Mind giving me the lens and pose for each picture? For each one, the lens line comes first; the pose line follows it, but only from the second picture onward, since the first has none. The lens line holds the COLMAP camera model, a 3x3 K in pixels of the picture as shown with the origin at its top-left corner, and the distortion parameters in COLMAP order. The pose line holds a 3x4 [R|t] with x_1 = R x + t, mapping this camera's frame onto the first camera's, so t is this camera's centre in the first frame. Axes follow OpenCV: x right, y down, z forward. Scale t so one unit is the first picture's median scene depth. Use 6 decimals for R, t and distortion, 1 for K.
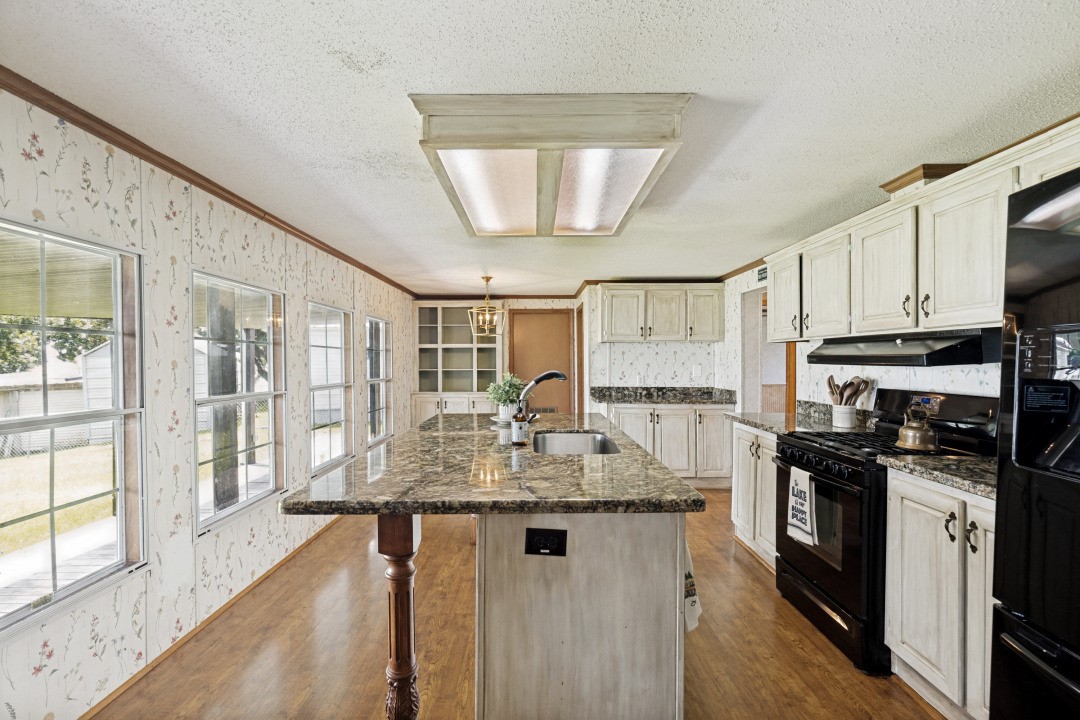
lens RADIAL K [[483.4, 0, 535.6], [0, 483.4, 365.4], [0, 0, 1]] dist [0.003215, 0.000384]
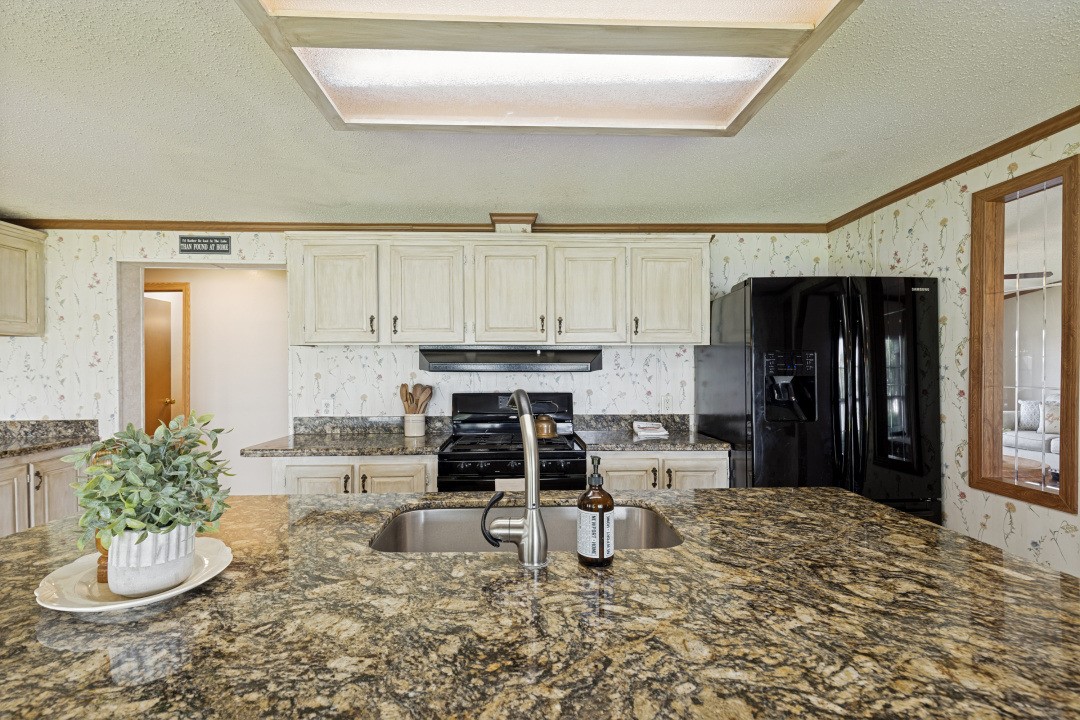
lens RADIAL K [[483.4, 0, 535.6], [0, 483.4, 365.4], [0, 0, 1]] dist [0.003215, 0.000384]
pose [[-0.036955, 0.001564, 0.999316, -0.323058], [0.014760, 0.999891, -0.001019, -0.010491], [-0.999208, 0.014712, -0.036974, 0.729739]]
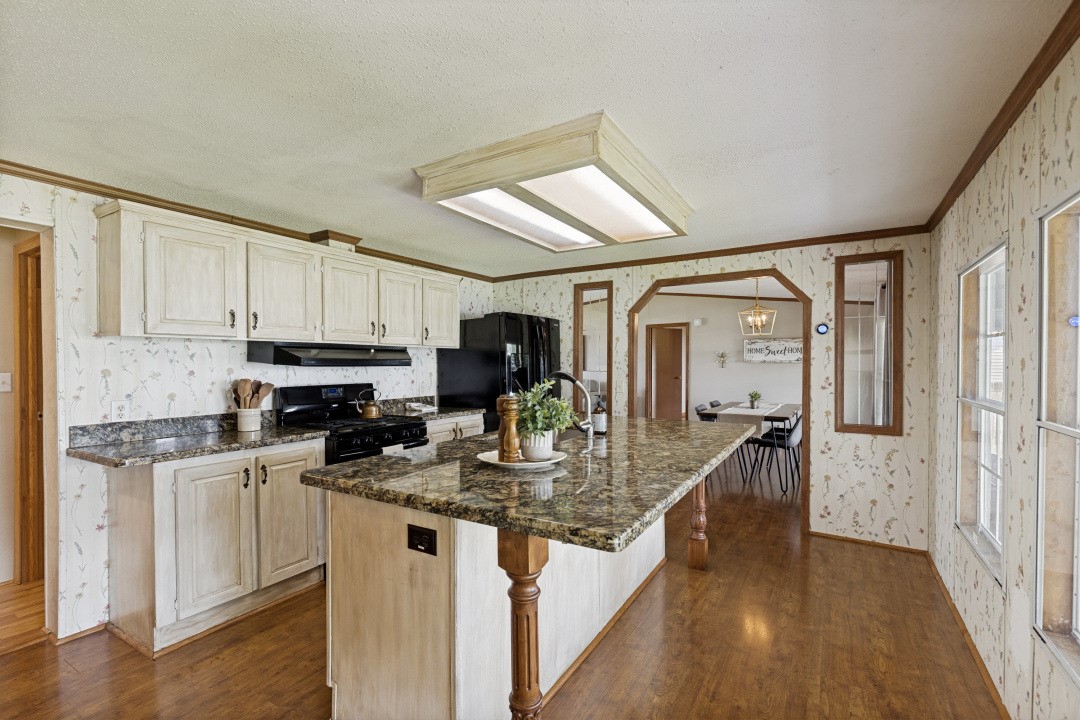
lens RADIAL K [[483.4, 0, 535.6], [0, 483.4, 365.4], [0, 0, 1]] dist [0.003215, 0.000384]
pose [[-0.851148, -0.002860, 0.524919, -0.350864], [0.007129, 0.999830, 0.017006, -0.017671], [-0.524878, 0.018217, -0.850983, 1.416019]]
